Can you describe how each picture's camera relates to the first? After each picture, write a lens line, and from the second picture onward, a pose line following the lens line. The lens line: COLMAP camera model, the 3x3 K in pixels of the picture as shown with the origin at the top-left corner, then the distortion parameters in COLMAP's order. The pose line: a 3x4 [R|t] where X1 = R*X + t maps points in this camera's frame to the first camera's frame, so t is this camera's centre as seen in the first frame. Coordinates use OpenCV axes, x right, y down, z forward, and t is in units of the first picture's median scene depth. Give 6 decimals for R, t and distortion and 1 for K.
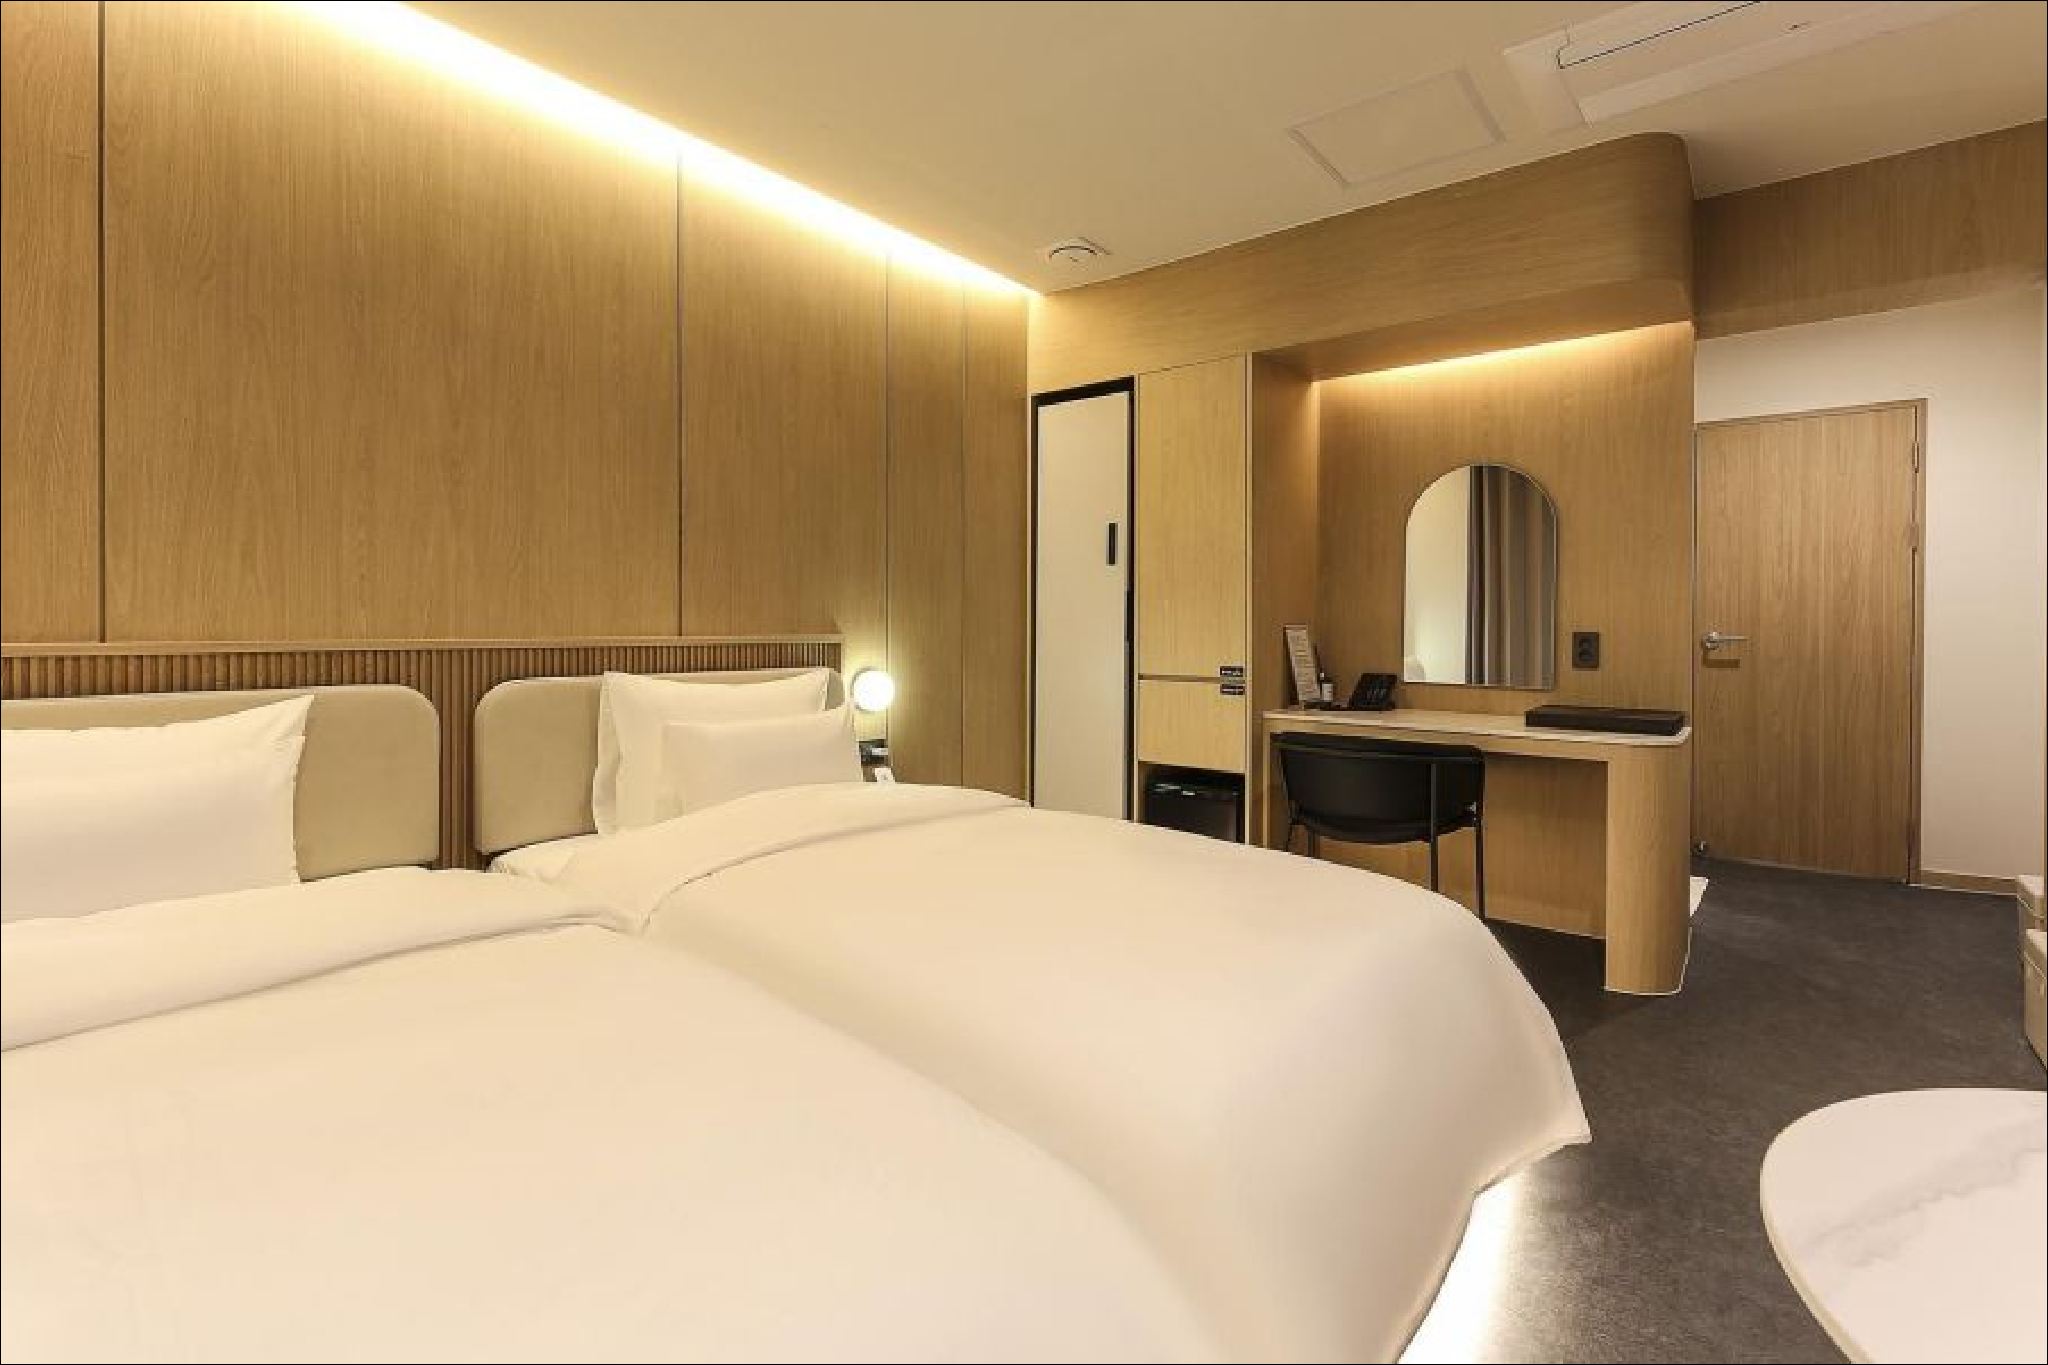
lens RADIAL K [[918.6, 0, 1021.9], [0, 918.6, 635.7], [0, 0, 1]] dist [-0.000217, -0.000258]
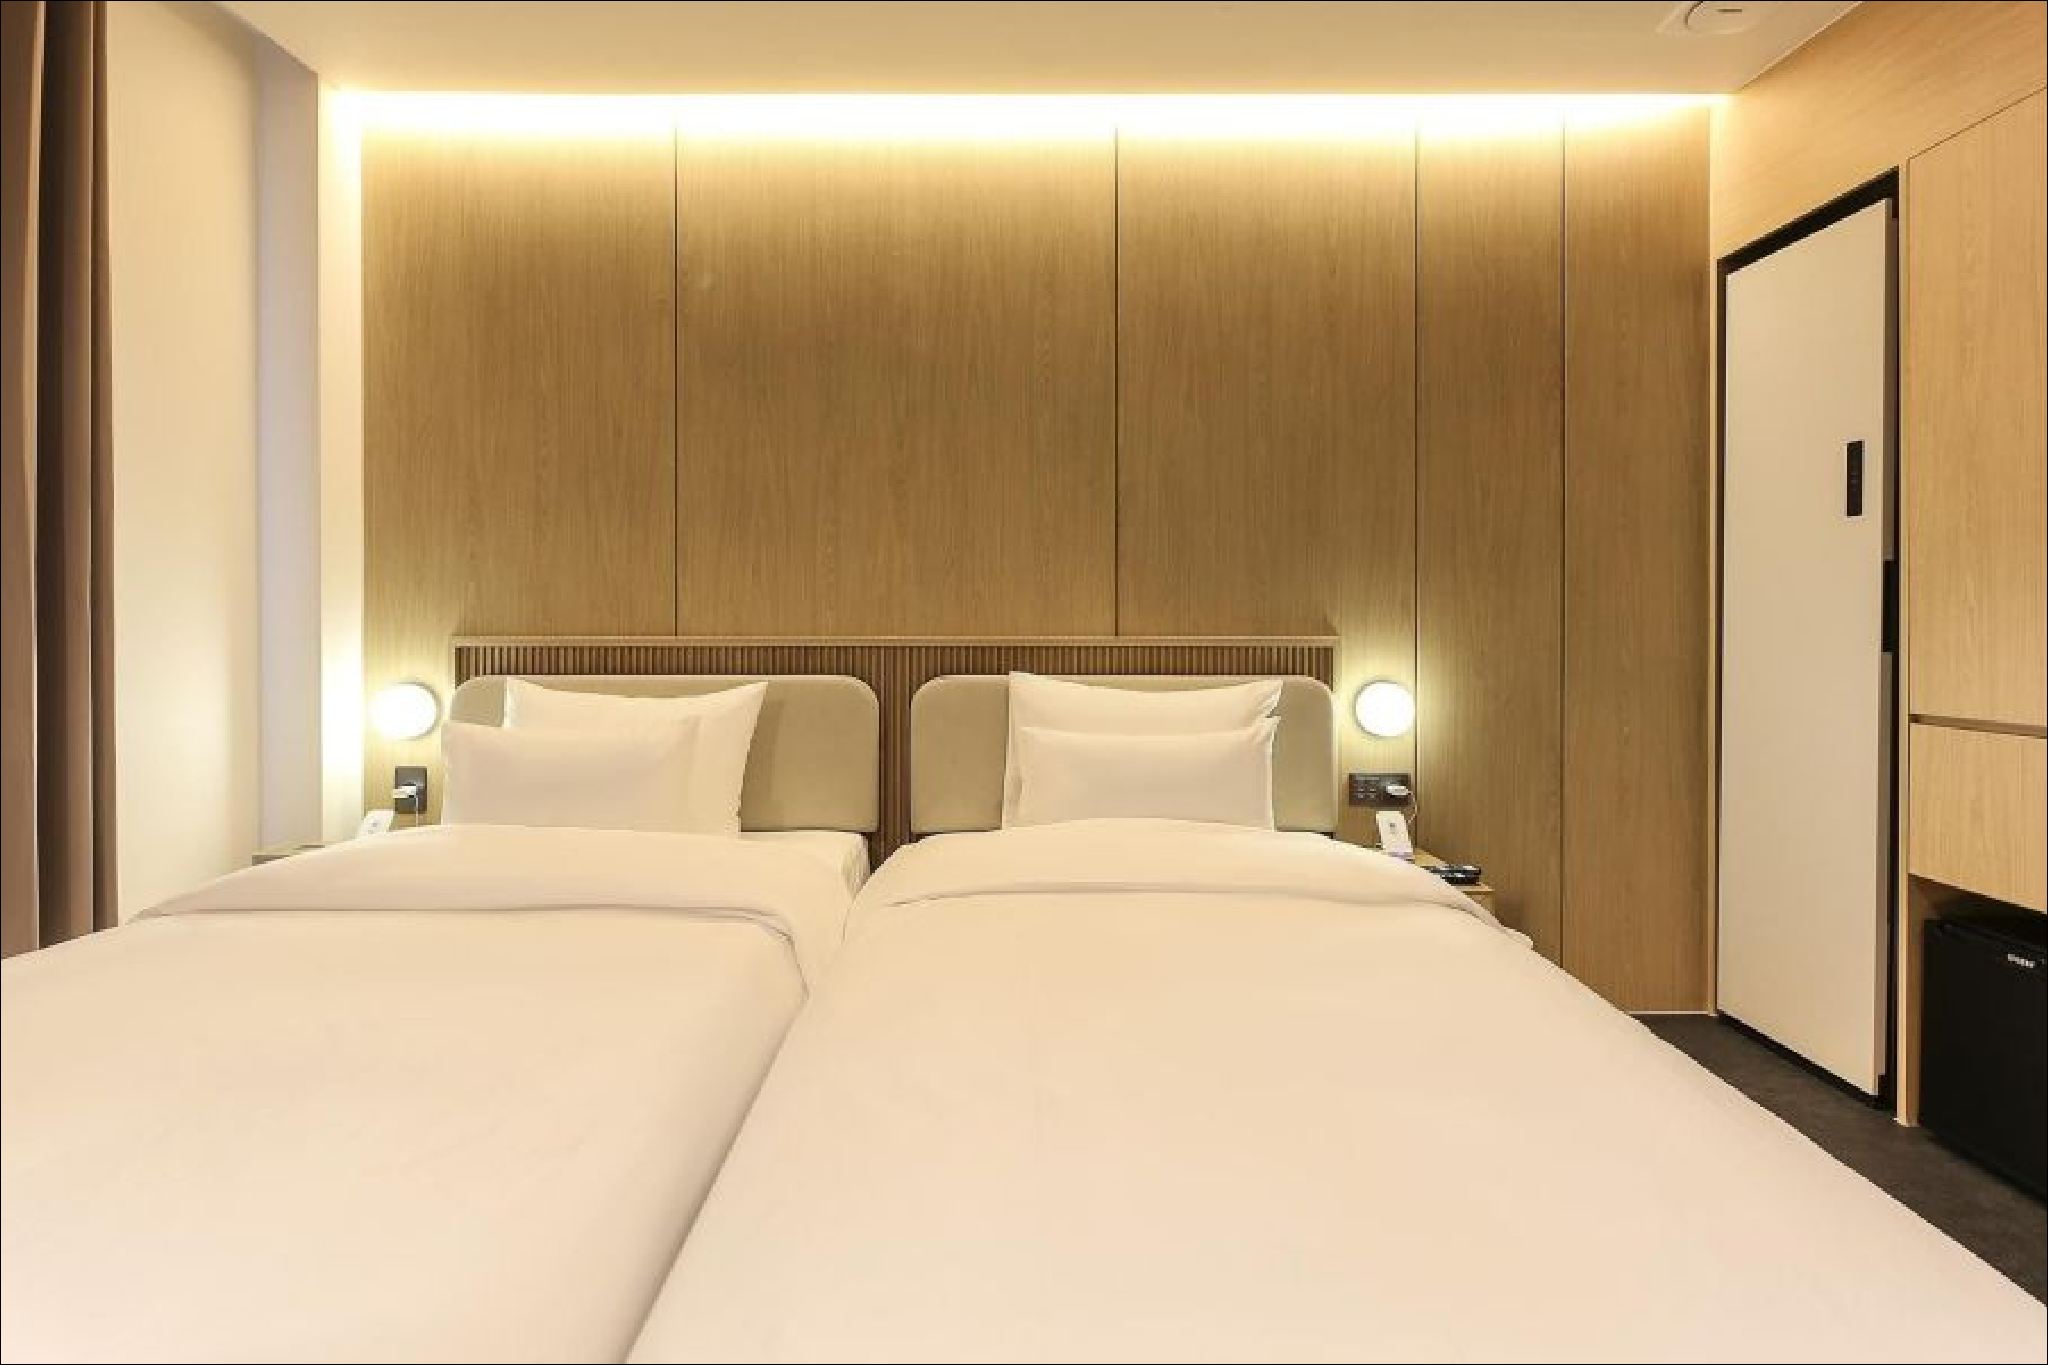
lens RADIAL K [[917.8, 0, 1027.7], [0, 917.8, 626.4], [0, 0, 1]] dist [0.003050, -0.000326]
pose [[0.636774, 0.000567, -0.771050, 0.286836], [-0.007449, 0.999958, -0.005416, -0.003680], [0.771015, 0.009193, 0.636751, 0.340125]]
